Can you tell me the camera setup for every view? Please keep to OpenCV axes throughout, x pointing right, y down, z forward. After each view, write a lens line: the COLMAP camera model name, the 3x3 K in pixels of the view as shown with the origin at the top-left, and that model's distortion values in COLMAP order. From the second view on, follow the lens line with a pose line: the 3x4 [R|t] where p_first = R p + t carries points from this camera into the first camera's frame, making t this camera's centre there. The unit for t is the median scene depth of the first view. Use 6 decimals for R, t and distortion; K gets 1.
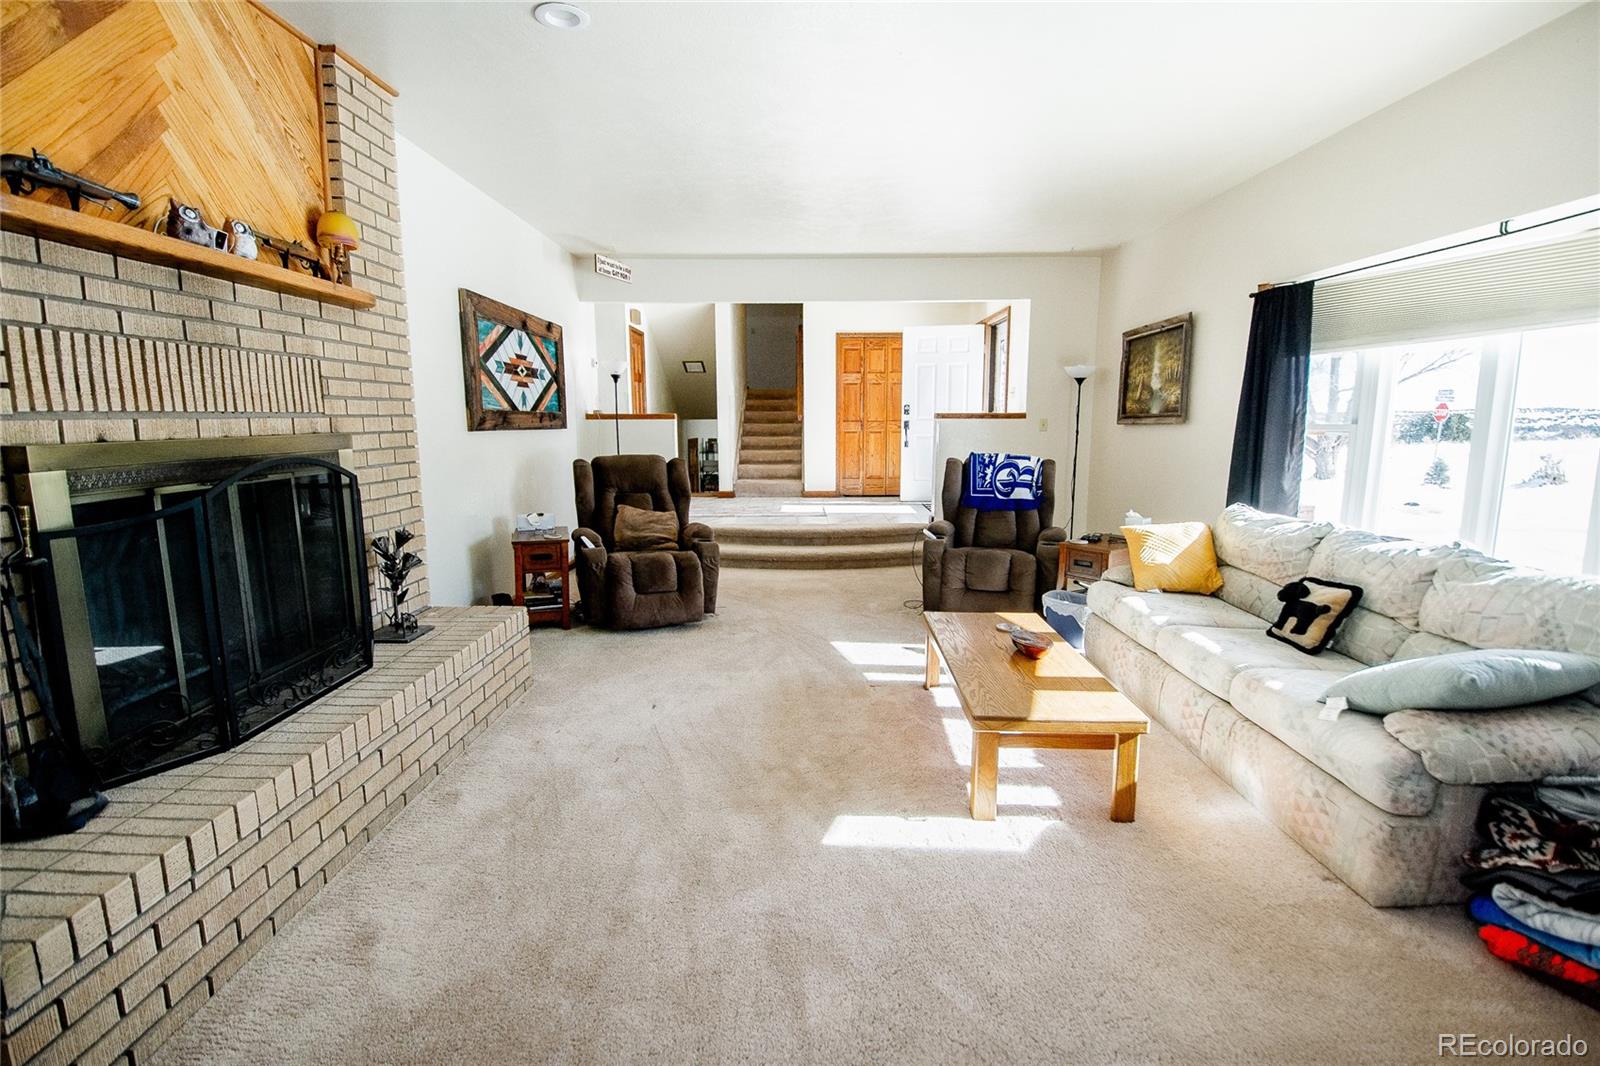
lens RADIAL K [[713.7, 0, 808.7], [0, 713.7, 524.2], [0, 0, 1]] dist [0.017520, -0.024638]
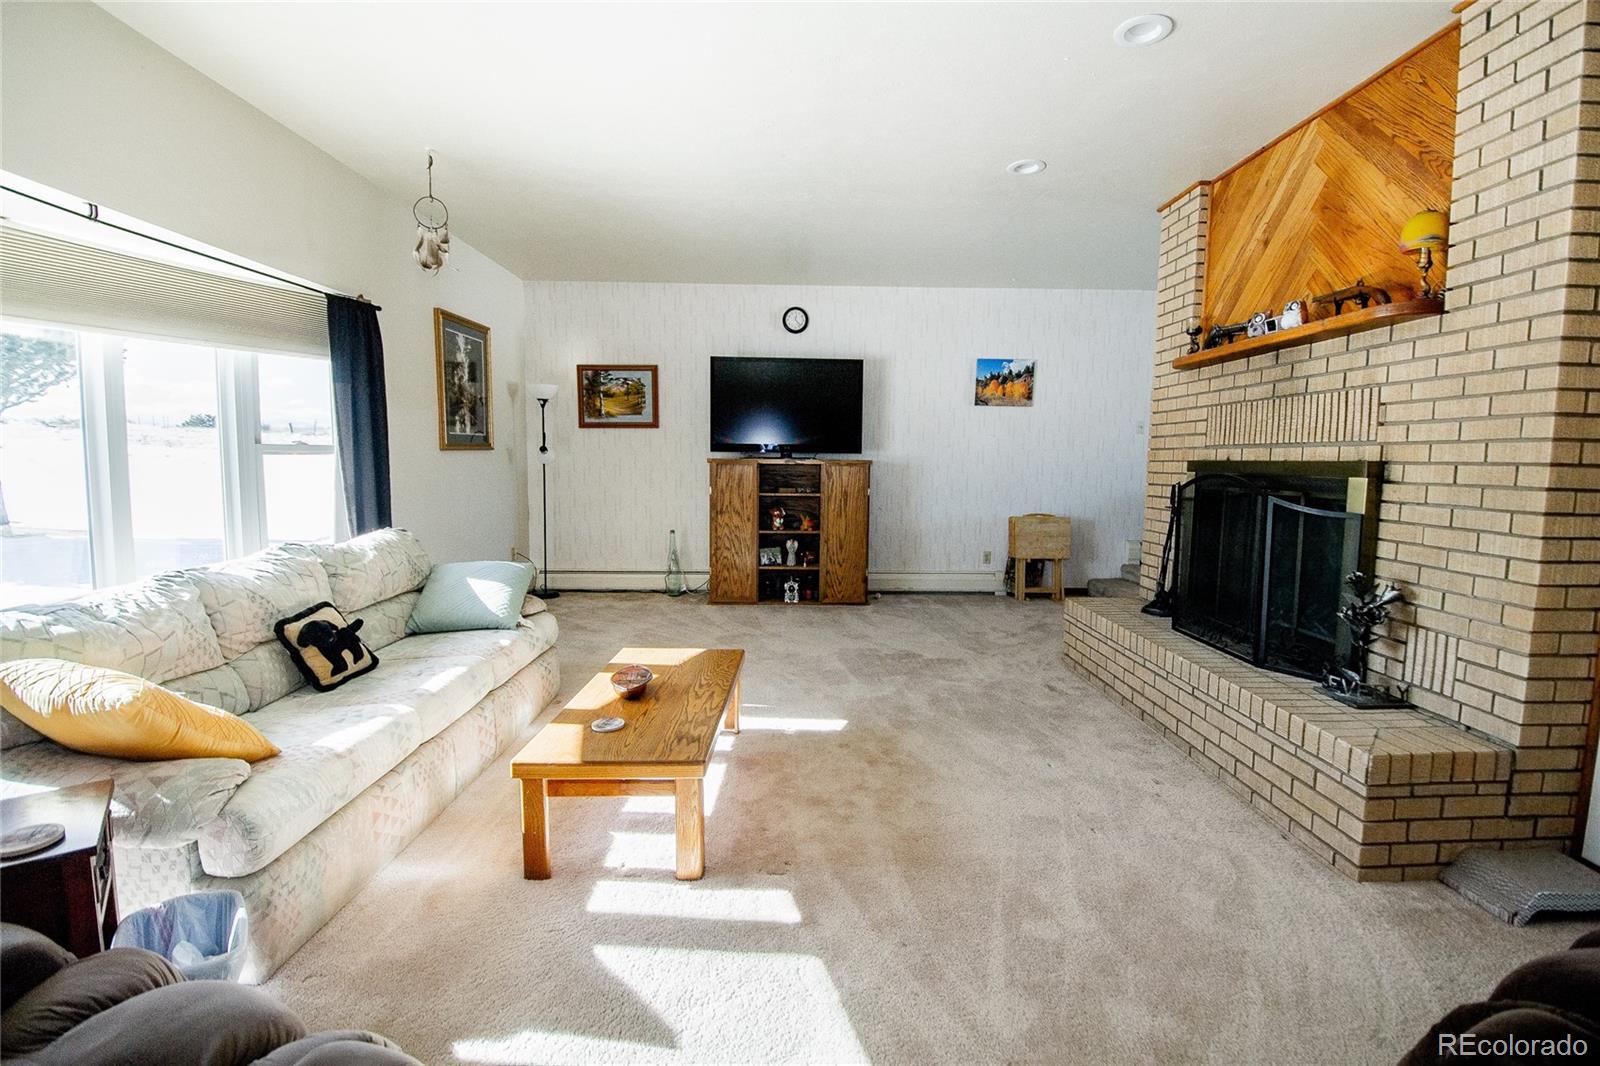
lens RADIAL K [[713.7, 0, 808.7], [0, 713.7, 524.2], [0, 0, 1]] dist [0.017520, -0.024638]
pose [[-0.999738, -0.010185, -0.020517, 0.135525], [-0.014754, 0.971487, 0.236633, -0.315735], [0.017522, 0.236874, -0.971382, 2.343713]]
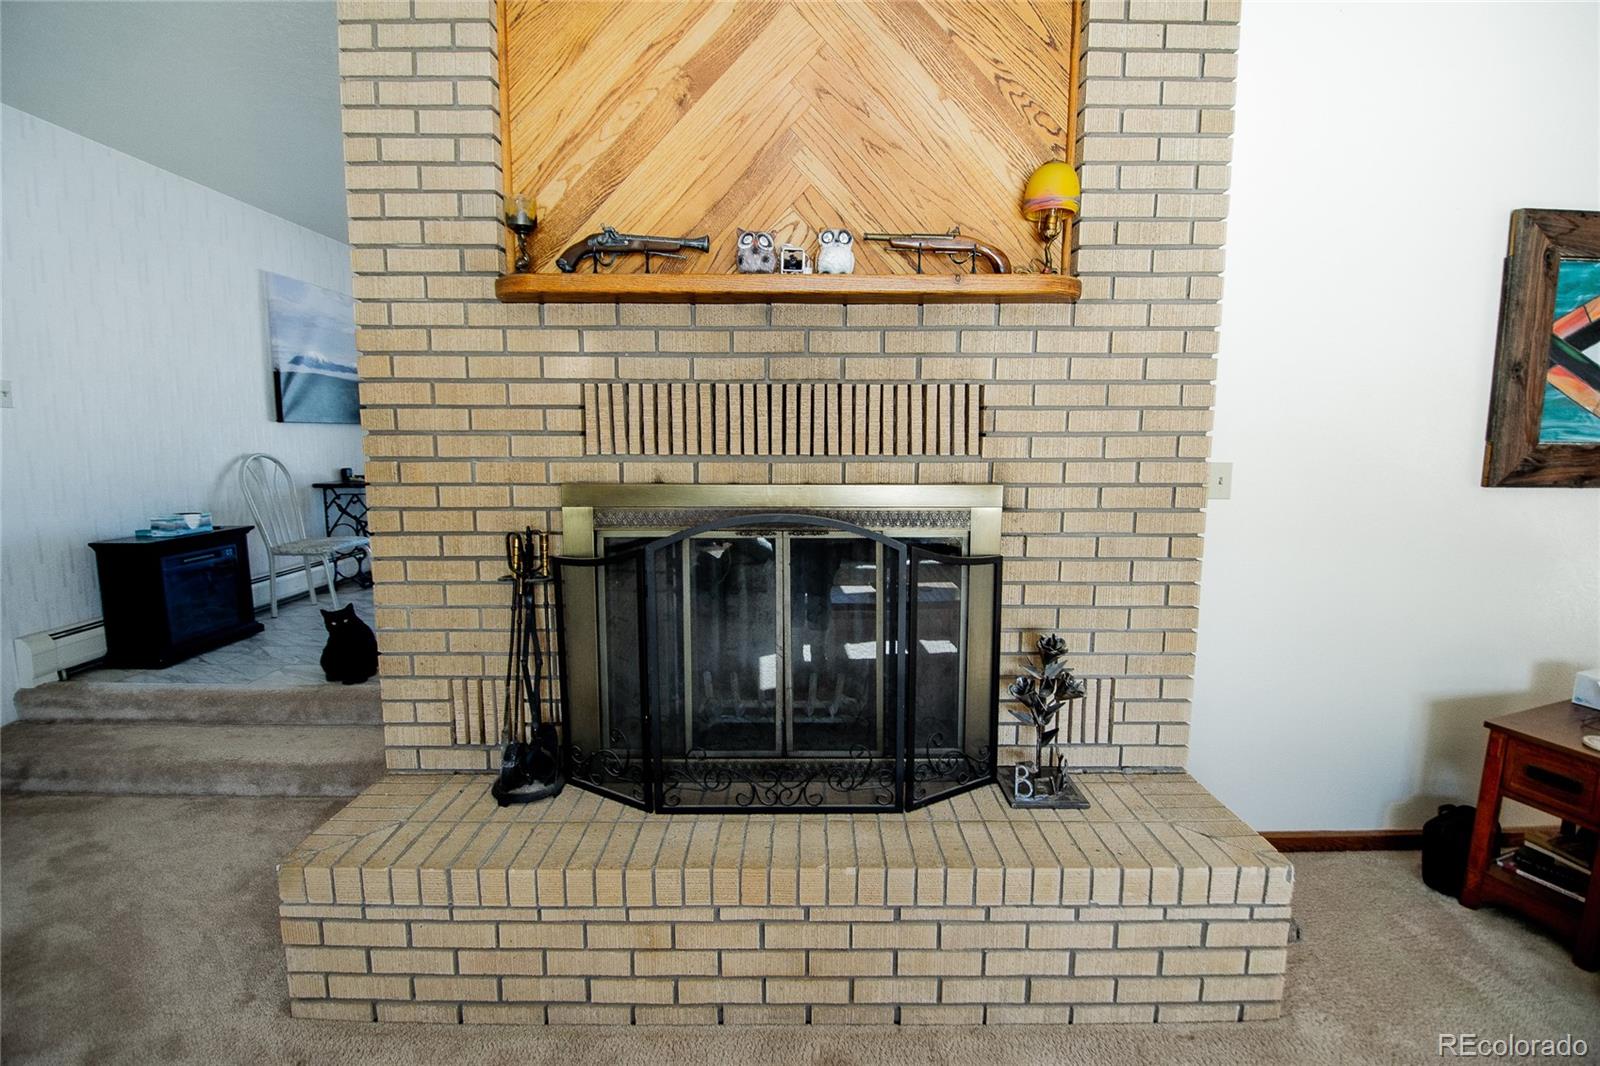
lens RADIAL K [[655.4, 0, 806.7], [0, 655.4, 542.8], [0, 0, 1]] dist [-0.002182, -0.000062]
pose [[-0.000876, 0.124239, -0.992252, 0.004198], [-0.148070, 0.981298, 0.122998, -0.148859], [0.988976, 0.147031, 0.017537, 0.987537]]
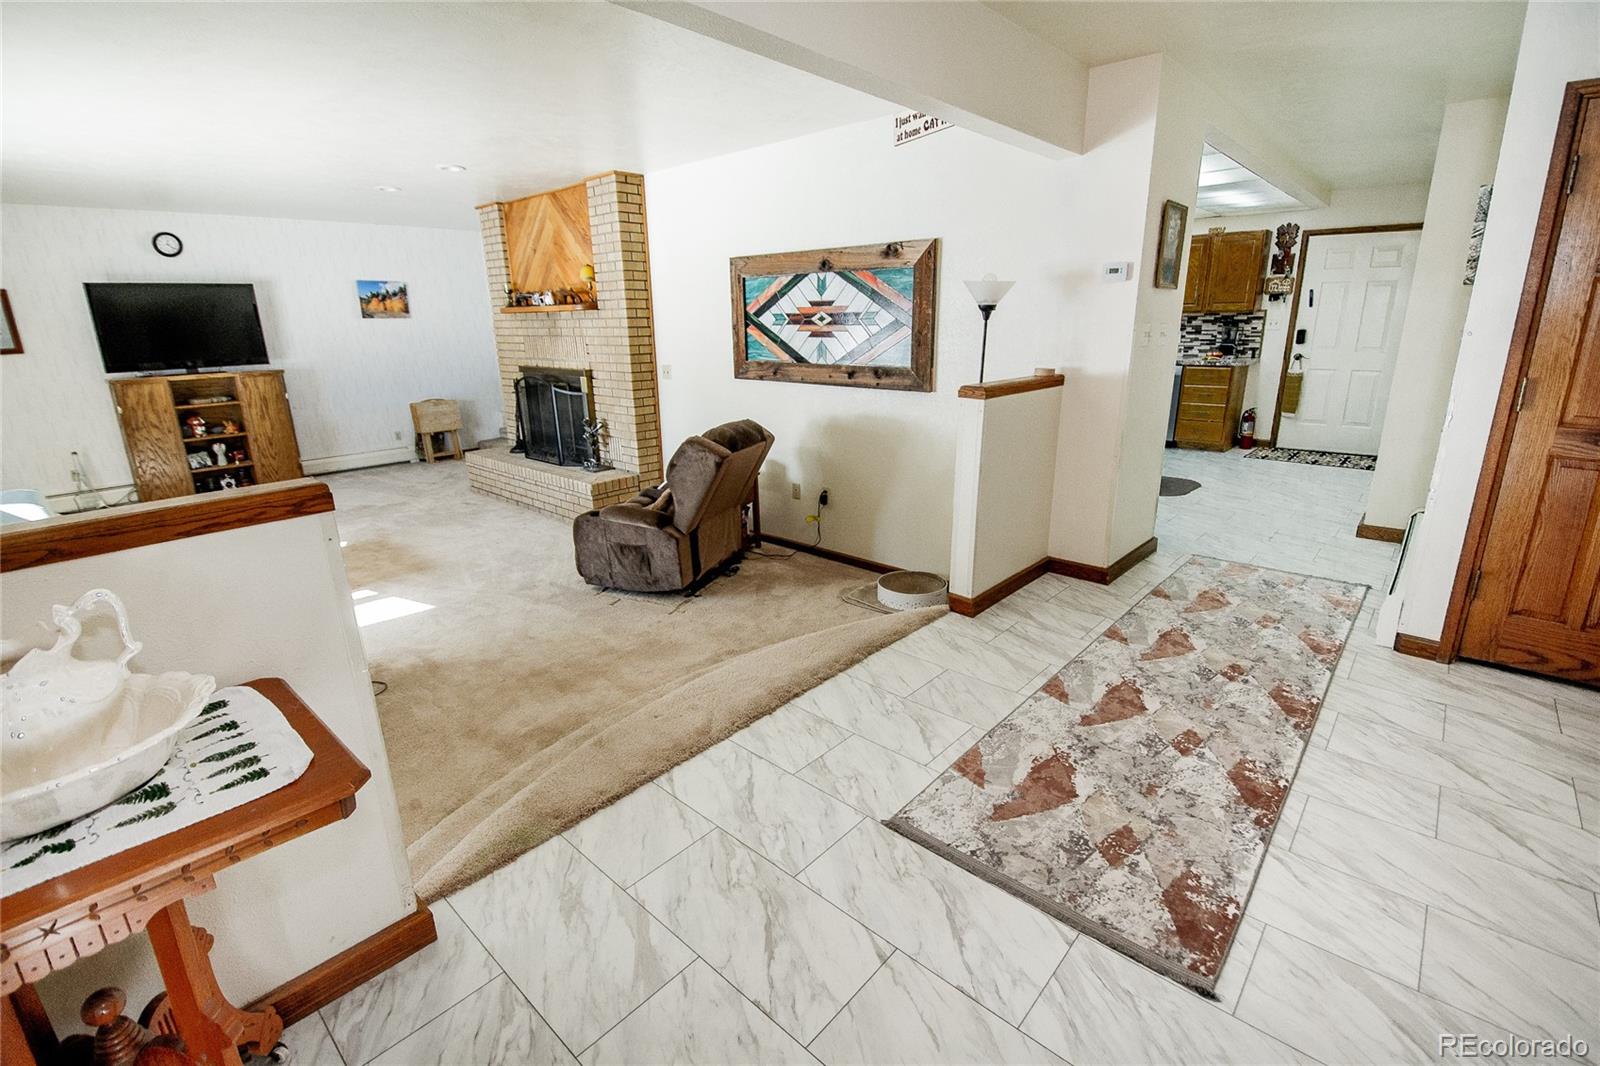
lens RADIAL K [[713.7, 0, 808.7], [0, 713.7, 524.2], [0, 0, 1]] dist [0.017520, -0.024638]
pose [[-0.673914, 0.214726, -0.706918, 0.688921], [-0.092450, 0.924803, 0.369043, -0.695908], [0.733003, 0.314058, -0.603386, 3.668699]]
